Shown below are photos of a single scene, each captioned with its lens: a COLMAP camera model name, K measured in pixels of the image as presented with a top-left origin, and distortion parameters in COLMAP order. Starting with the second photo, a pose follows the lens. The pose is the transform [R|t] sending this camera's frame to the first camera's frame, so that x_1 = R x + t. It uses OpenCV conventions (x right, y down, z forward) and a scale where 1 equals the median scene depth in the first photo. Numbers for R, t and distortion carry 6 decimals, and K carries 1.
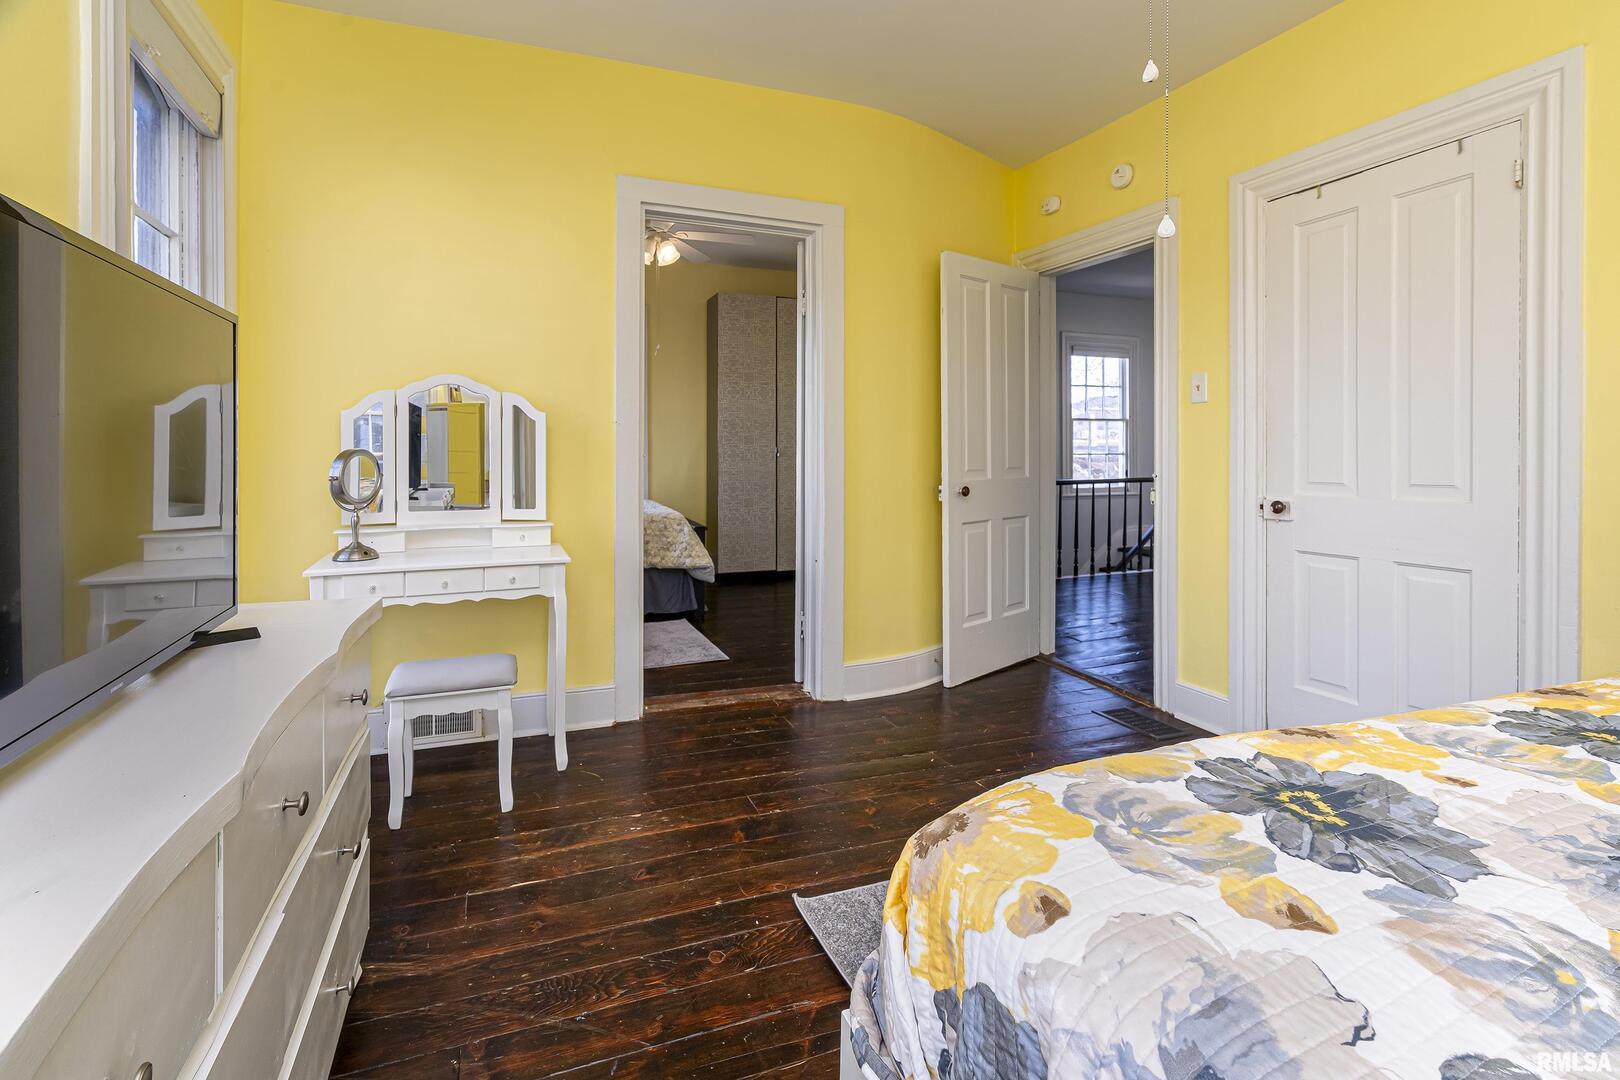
lens RADIAL K [[753.2, 0, 786.8], [0, 753.2, 456.7], [0, 0, 1]] dist [-0.010809, 0.000943]
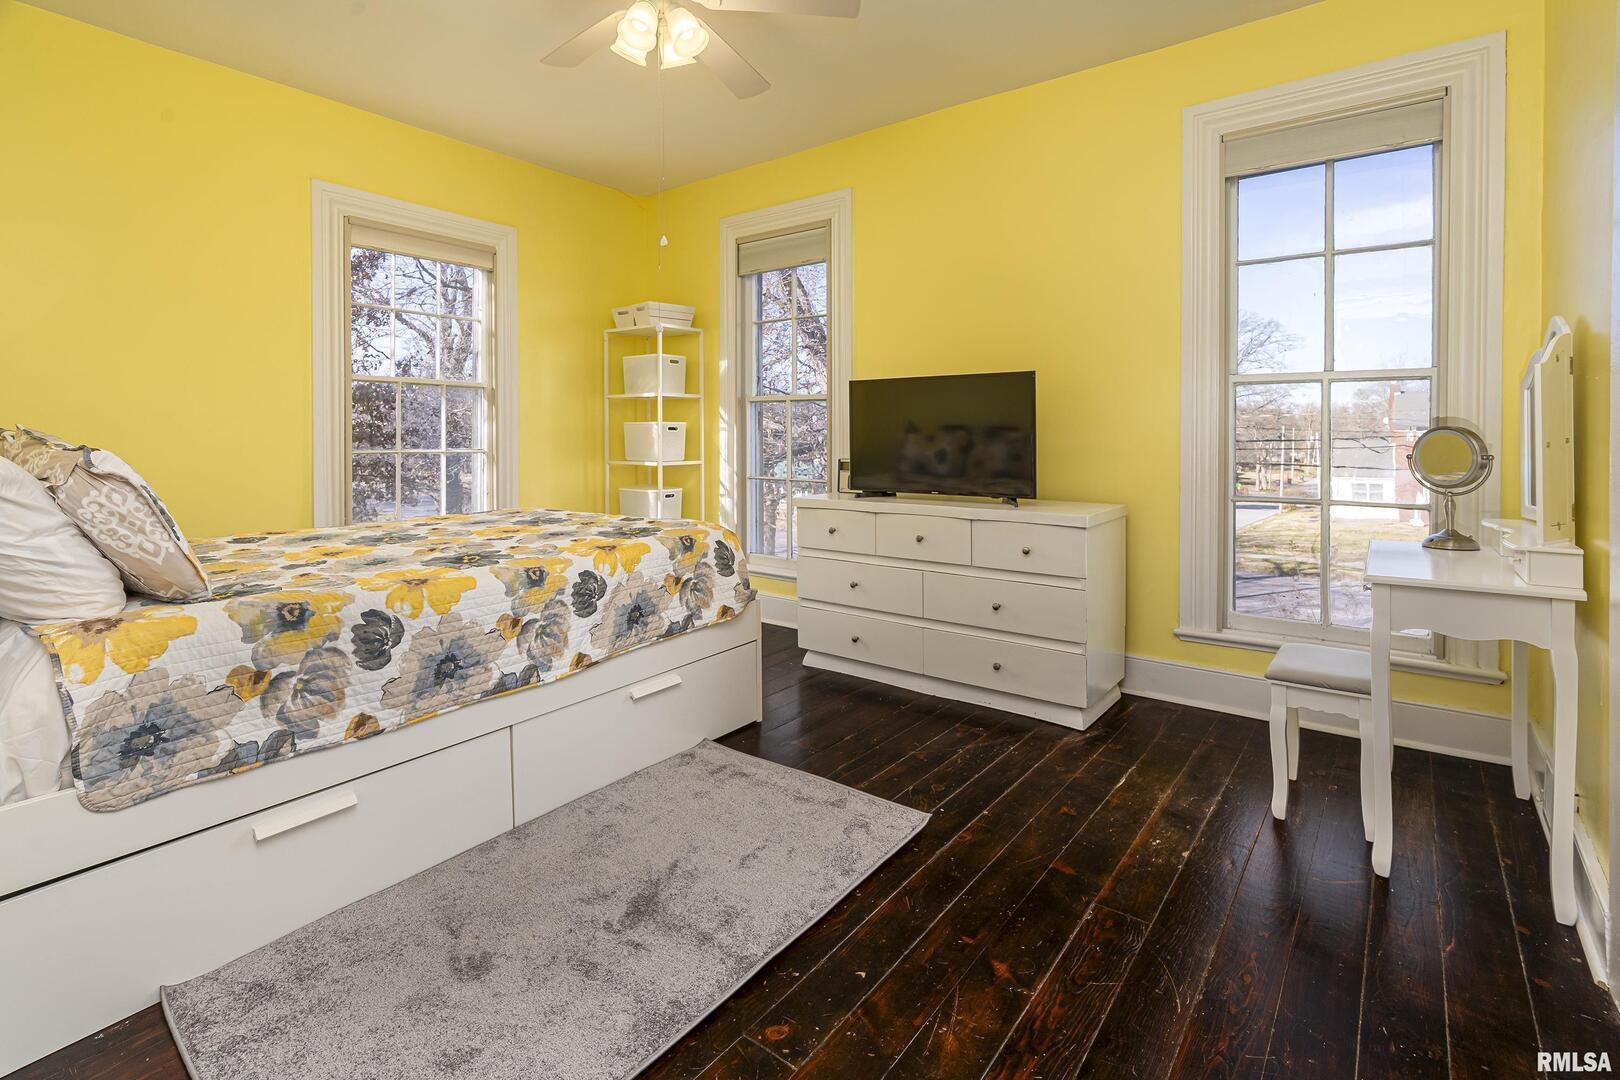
lens RADIAL K [[753.2, 0, 811.3], [0, 753.2, 541.0], [0, 0, 1]] dist [-0.010809, 0.000943]
pose [[-0.857145, 0.085524, -0.507925, 0.555781], [0.008685, 0.988378, 0.151765, -0.015352], [0.515001, 0.125673, -0.847927, 1.402666]]
